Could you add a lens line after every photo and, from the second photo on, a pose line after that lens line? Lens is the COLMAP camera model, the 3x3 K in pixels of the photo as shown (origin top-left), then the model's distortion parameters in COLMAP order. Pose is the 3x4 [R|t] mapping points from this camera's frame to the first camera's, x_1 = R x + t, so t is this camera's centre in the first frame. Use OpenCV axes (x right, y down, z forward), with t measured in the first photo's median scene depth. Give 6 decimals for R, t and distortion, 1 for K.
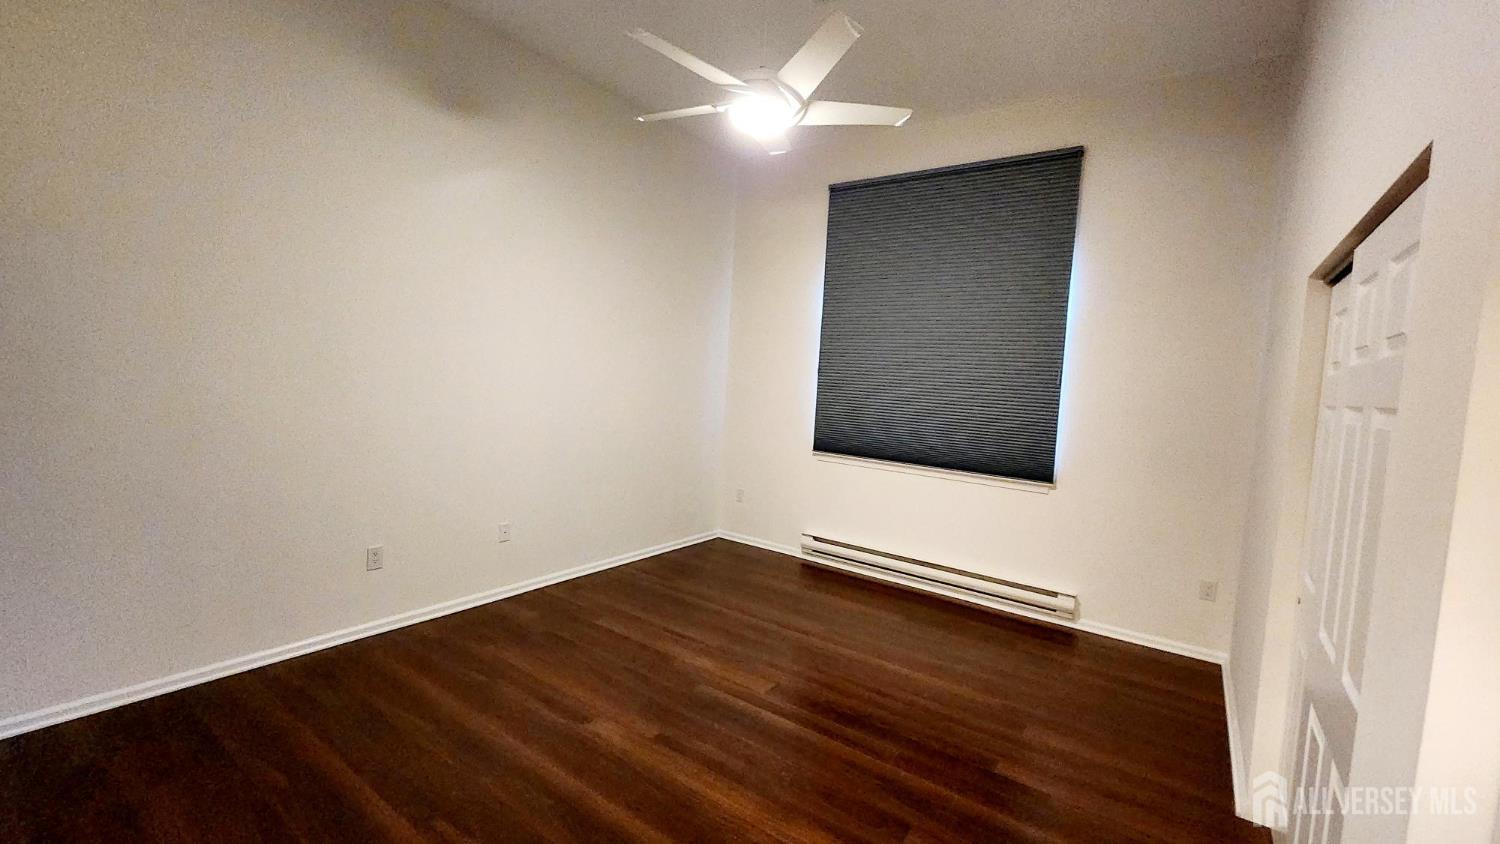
lens RADIAL K [[616.8, 0, 751.8], [0, 616.8, 415.8], [0, 0, 1]] dist [0.000690, -0.000180]
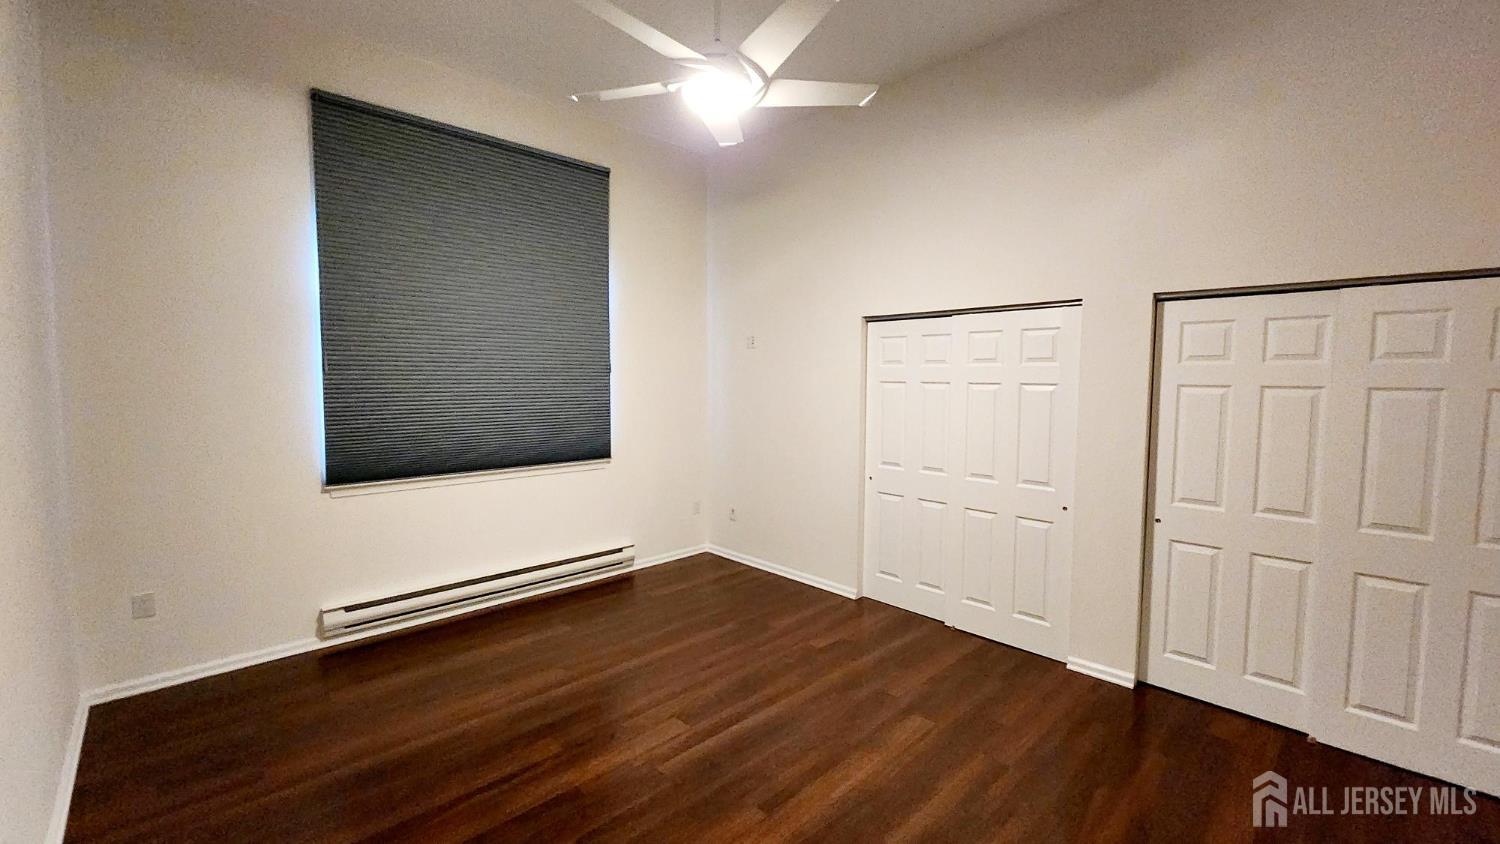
lens RADIAL K [[610.3, 0, 750.3], [0, 610.3, 414.2], [0, 0, 1]] dist [0.000634, -0.000007]
pose [[0.185225, -0.114204, 0.976037, -0.582428], [0.072077, 0.992128, 0.102408, -0.072196], [-0.980049, 0.051382, 0.191999, 0.521938]]
